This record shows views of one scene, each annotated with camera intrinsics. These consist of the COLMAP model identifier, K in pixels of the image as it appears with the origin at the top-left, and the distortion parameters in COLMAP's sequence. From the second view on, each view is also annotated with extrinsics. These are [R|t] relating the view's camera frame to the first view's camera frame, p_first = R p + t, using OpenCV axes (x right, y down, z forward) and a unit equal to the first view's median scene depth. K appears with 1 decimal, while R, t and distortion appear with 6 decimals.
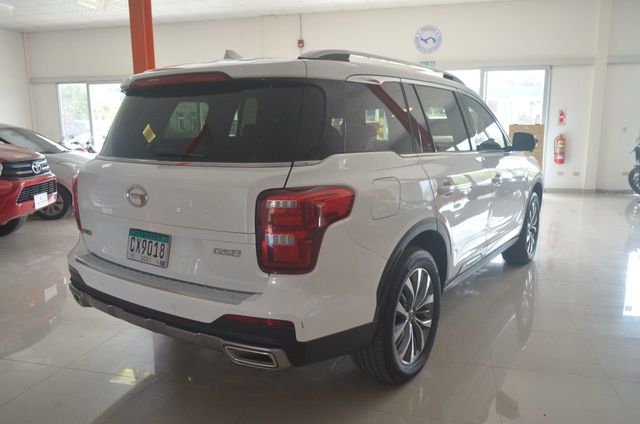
lens RADIAL K [[474.0, 0, 321.9], [0, 474.0, 212.2], [0, 0, 1]] dist [-0.022102, 0.001084]
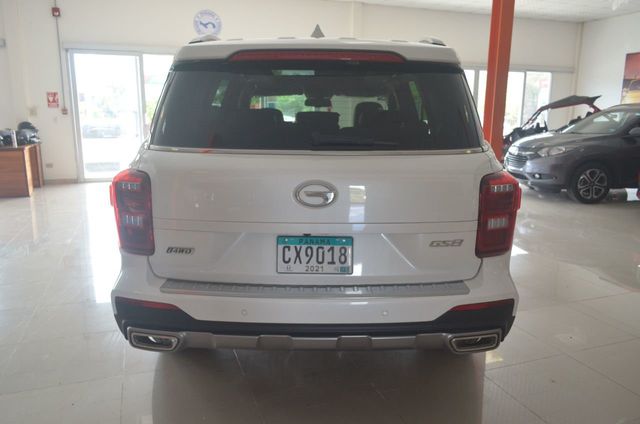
lens RADIAL K [[474.0, 0, 320.0], [0, 474.0, 212.4], [0, 0, 1]] dist [-0.022102, 0.001084]
pose [[0.827929, -0.097548, 0.552285, -0.814572], [0.083145, 0.995224, 0.051141, -0.042264], [-0.554636, 0.003579, 0.832085, 0.294704]]
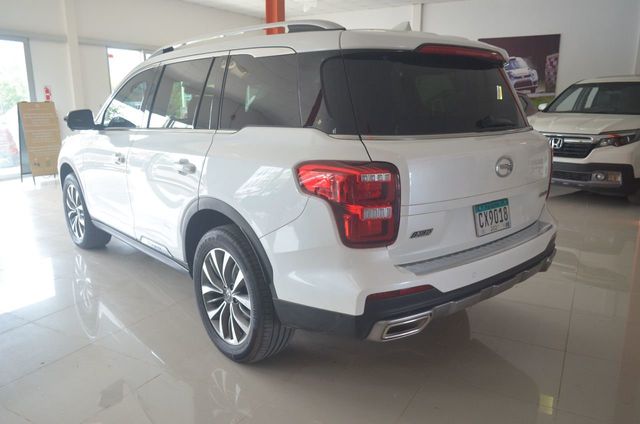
lens RADIAL K [[474.0, 0, 322.8], [0, 474.0, 213.9], [0, 0, 1]] dist [-0.022102, 0.001084]
pose [[0.277850, -0.209431, 0.937517, -1.432301], [0.166158, 0.971713, 0.167826, -0.165761], [-0.946145, 0.109146, 0.304789, 1.032861]]
